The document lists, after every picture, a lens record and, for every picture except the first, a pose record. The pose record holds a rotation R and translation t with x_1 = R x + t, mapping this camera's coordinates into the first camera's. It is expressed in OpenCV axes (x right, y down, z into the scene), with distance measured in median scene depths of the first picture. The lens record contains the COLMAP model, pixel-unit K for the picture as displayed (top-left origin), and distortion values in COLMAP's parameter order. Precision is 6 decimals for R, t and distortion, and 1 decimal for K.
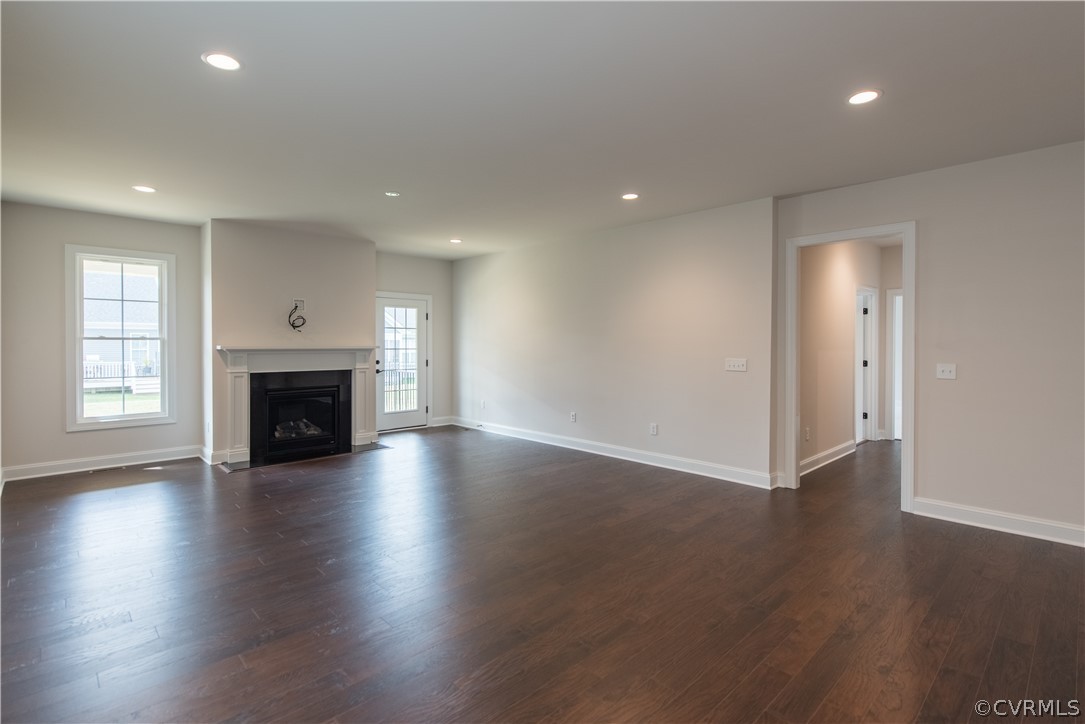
lens RADIAL K [[513.5, 0, 542.3], [0, 513.5, 347.8], [0, 0, 1]] dist [-0.000512, -0.000070]
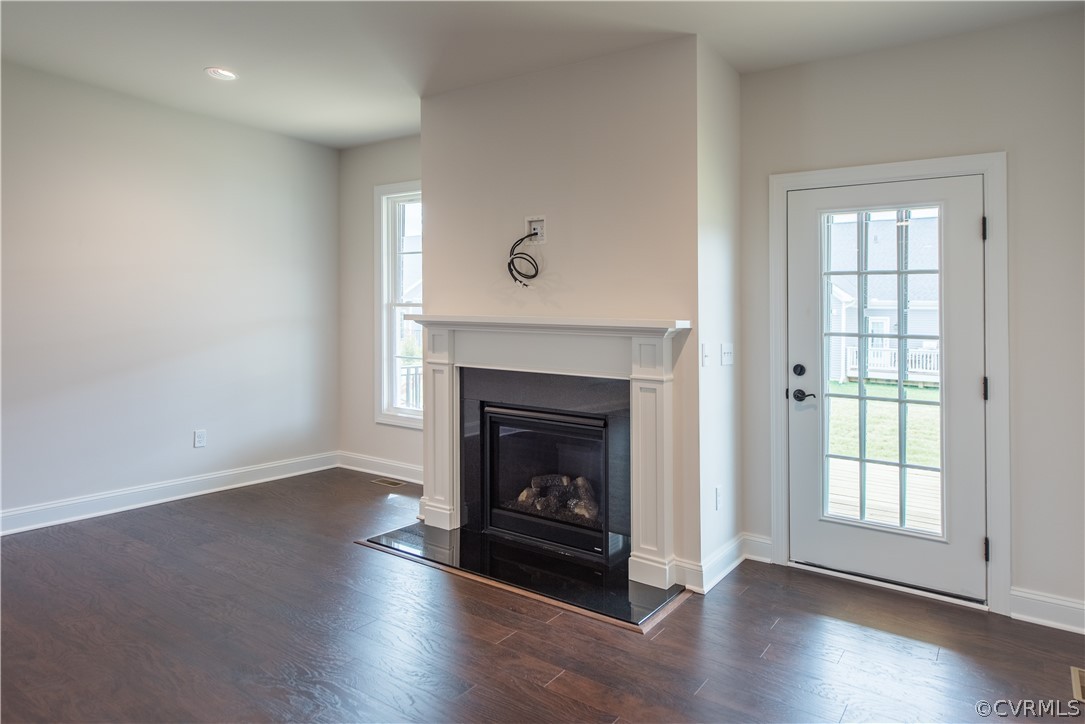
lens RADIAL K [[659.6, 0, 542.9], [0, 659.6, 316.6], [0, 0, 1]] dist [-0.016424, 0.000020]
pose [[0.205796, -0.000503, -0.978595, 0.105130], [-0.029554, 0.999541, -0.006729, -0.000695], [0.978149, 0.030306, 0.205687, 0.829332]]
